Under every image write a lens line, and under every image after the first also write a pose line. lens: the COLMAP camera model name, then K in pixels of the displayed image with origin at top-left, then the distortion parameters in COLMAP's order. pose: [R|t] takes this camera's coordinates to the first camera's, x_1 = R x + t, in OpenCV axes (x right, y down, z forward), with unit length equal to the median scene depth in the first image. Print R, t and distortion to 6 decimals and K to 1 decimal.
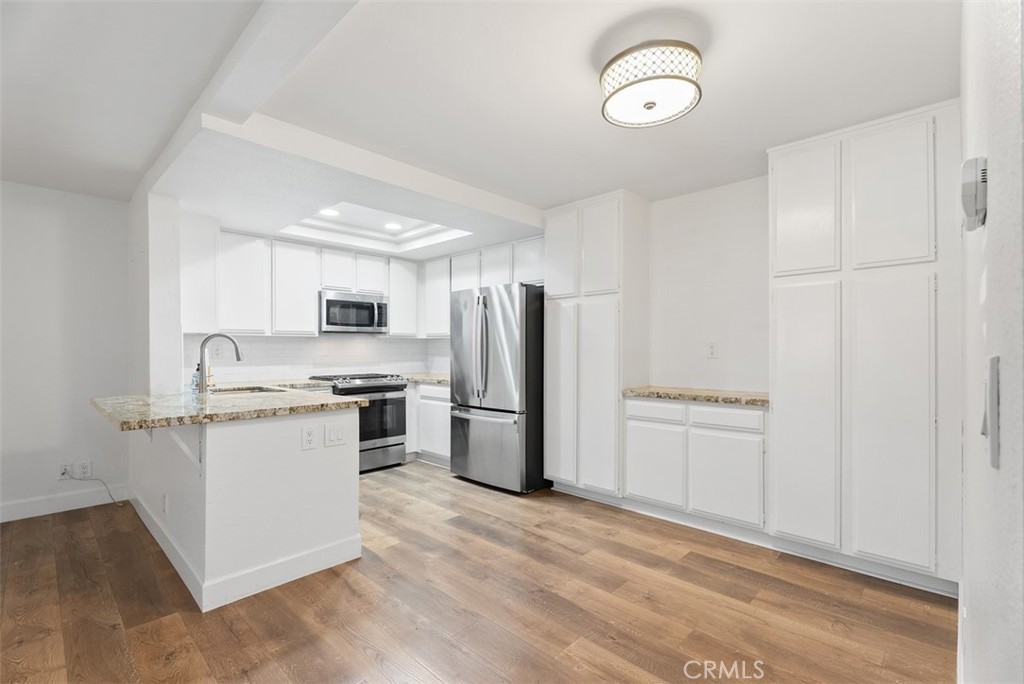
lens RADIAL K [[455.3, 0, 511.6], [0, 455.3, 347.8], [0, 0, 1]] dist [-0.000019, -0.000020]
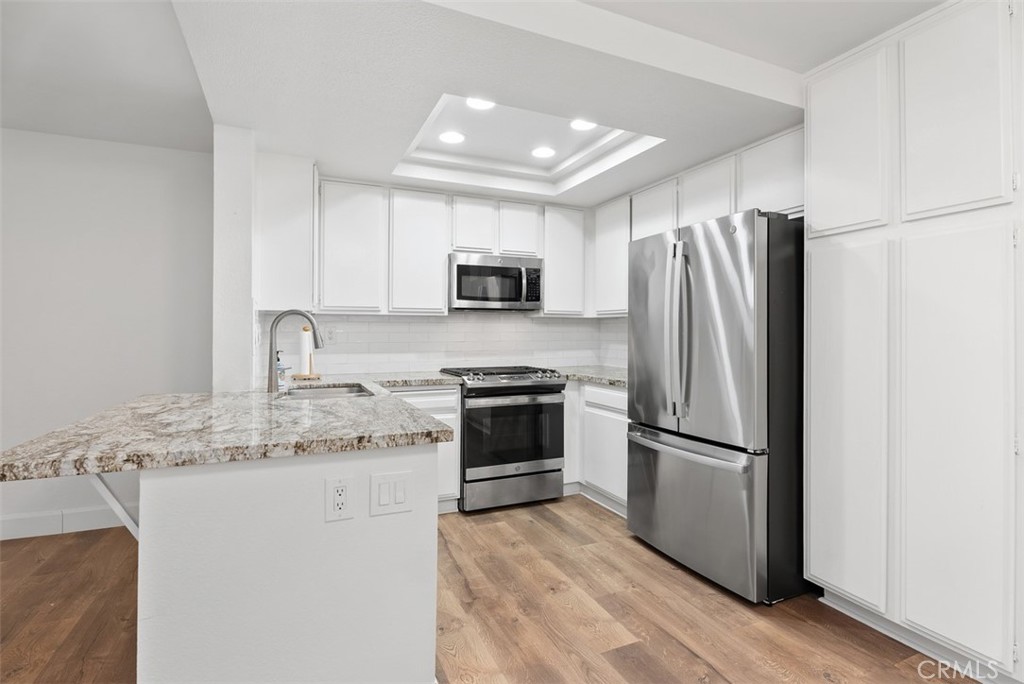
lens RADIAL K [[497.4, 0, 510.6], [0, 497.4, 326.7], [0, 0, 1]] dist [-0.003726, -0.001291]
pose [[0.923558, -0.000576, -0.383458, -0.024609], [-0.003049, 0.999956, -0.008845, 0.000961], [0.383446, 0.009338, 0.923516, 0.367765]]
